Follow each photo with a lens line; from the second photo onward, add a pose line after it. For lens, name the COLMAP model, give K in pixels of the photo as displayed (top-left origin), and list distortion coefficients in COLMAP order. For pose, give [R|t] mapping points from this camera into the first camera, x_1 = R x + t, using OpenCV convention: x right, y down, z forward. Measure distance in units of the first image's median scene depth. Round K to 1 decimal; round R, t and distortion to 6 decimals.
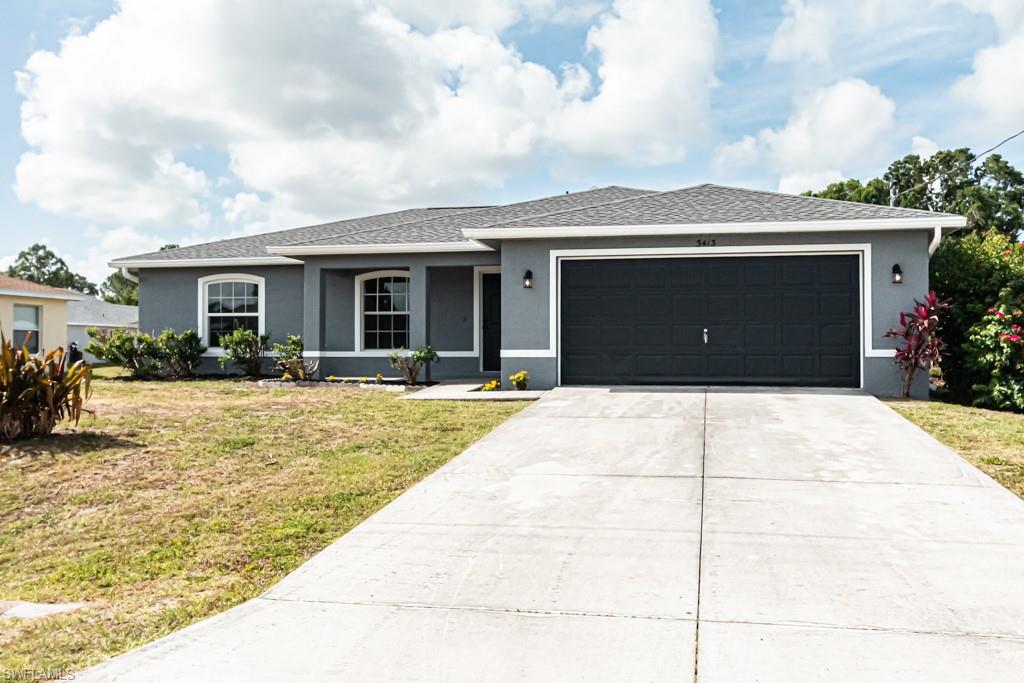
lens RADIAL K [[1018.5, 0, 520.3], [0, 1018.5, 341.1], [0, 0, 1]] dist [0.005829, 0.000000]
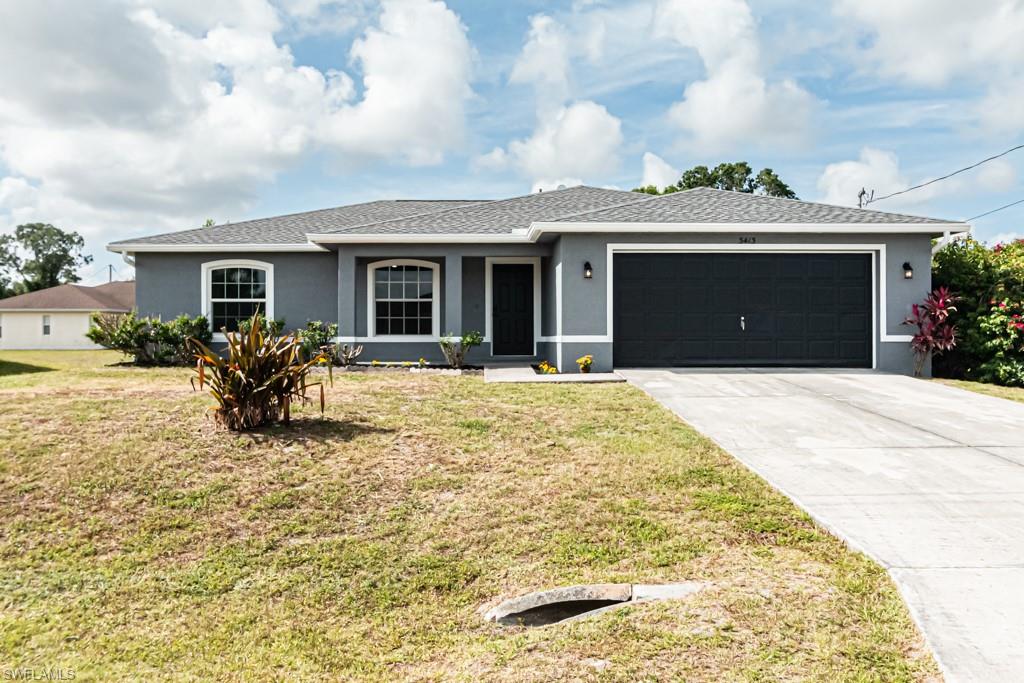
lens RADIAL K [[925.8, 0, 508.0], [0, 925.8, 343.6], [0, 0, 1]] dist [-0.006069, 0.025266]
pose [[0.974666, -0.001886, 0.223656, -0.242399], [-0.002208, 0.999835, 0.018052, -0.000325], [-0.223654, -0.018088, 0.974501, 0.049624]]
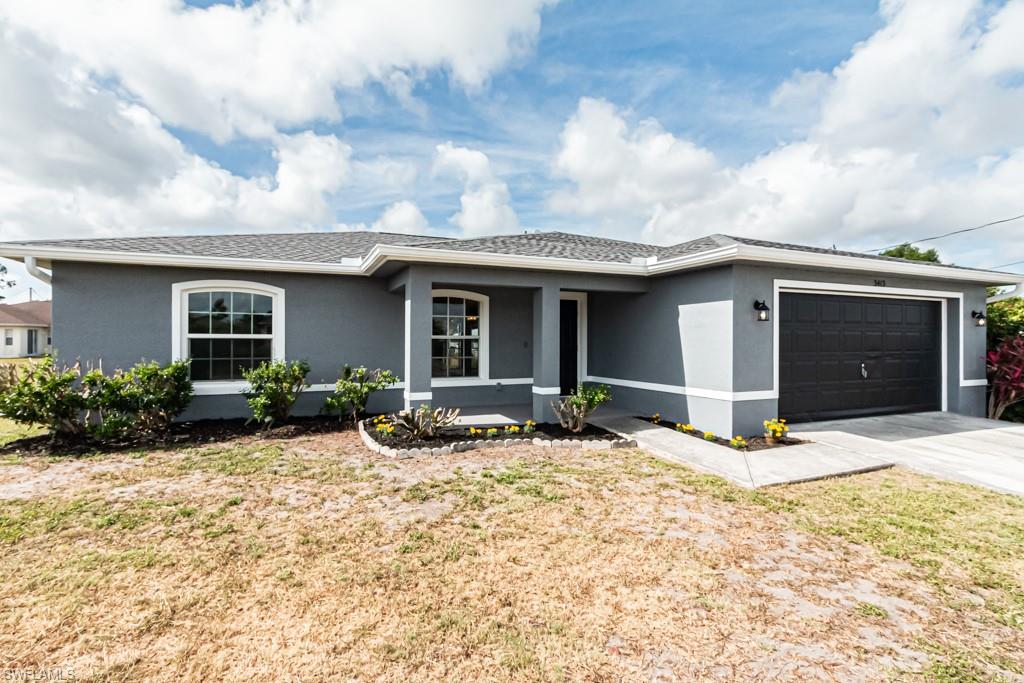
lens RADIAL K [[469.5, 0, 488.2], [0, 469.5, 339.0], [0, 0, 1]] dist [0.002695, -0.001332]
pose [[0.831983, 0.002903, 0.554794, -0.336931], [-0.010723, 0.999884, 0.010849, -0.031770], [-0.554698, -0.014975, 0.831917, 0.655404]]
